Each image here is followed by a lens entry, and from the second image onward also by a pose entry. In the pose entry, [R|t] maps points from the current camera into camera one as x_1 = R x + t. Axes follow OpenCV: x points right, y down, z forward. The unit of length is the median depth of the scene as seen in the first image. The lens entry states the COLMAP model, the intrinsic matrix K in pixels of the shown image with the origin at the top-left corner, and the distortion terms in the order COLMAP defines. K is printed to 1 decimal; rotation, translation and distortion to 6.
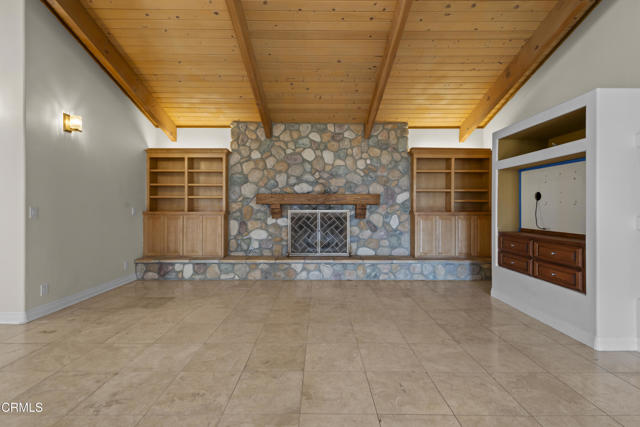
lens RADIAL K [[294.5, 0, 322.9], [0, 294.5, 208.5], [0, 0, 1]] dist [0.007000, -0.001913]
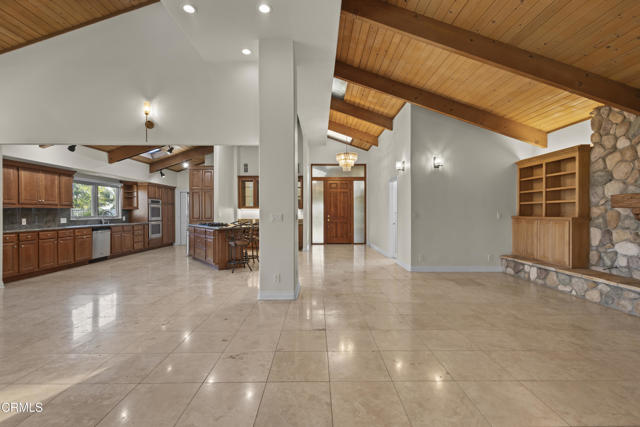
lens RADIAL K [[294.5, 0, 315.7], [0, 294.5, 211.1], [0, 0, 1]] dist [0.007000, -0.001913]
pose [[-0.011139, -0.004975, -0.999926, 0.553073], [-0.001535, 0.999987, -0.004958, -0.001825], [0.999937, 0.001480, -0.011146, 0.226605]]
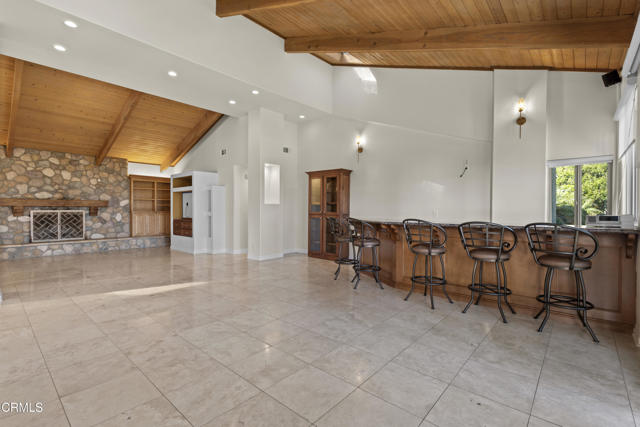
lens RADIAL K [[294.5, 0, 320.0], [0, 294.5, 212.8], [0, 0, 1]] dist [0.007000, -0.001913]
pose [[0.674262, -0.009141, 0.738436, -0.231905], [0.000799, 0.999932, 0.011649, 0.001599], [-0.738492, -0.007265, 0.674223, -1.008072]]
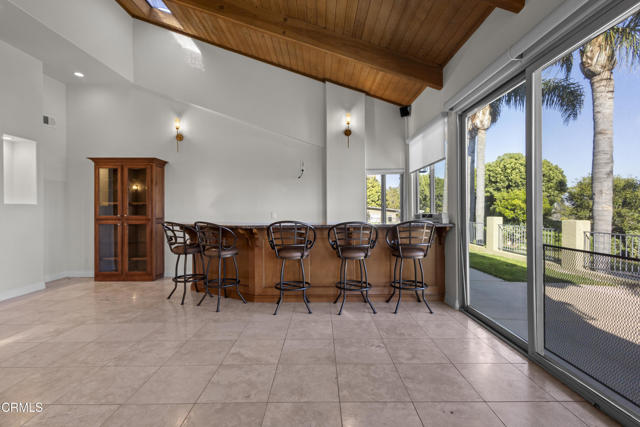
lens RADIAL K [[294.5, 0, 322.7], [0, 294.5, 212.0], [0, 0, 1]] dist [0.007000, -0.001913]
pose [[0.018565, -0.005001, 0.999815, -0.184307], [0.009597, 0.999942, 0.004823, 0.003390], [-0.999782, 0.009506, 0.018612, -0.782598]]
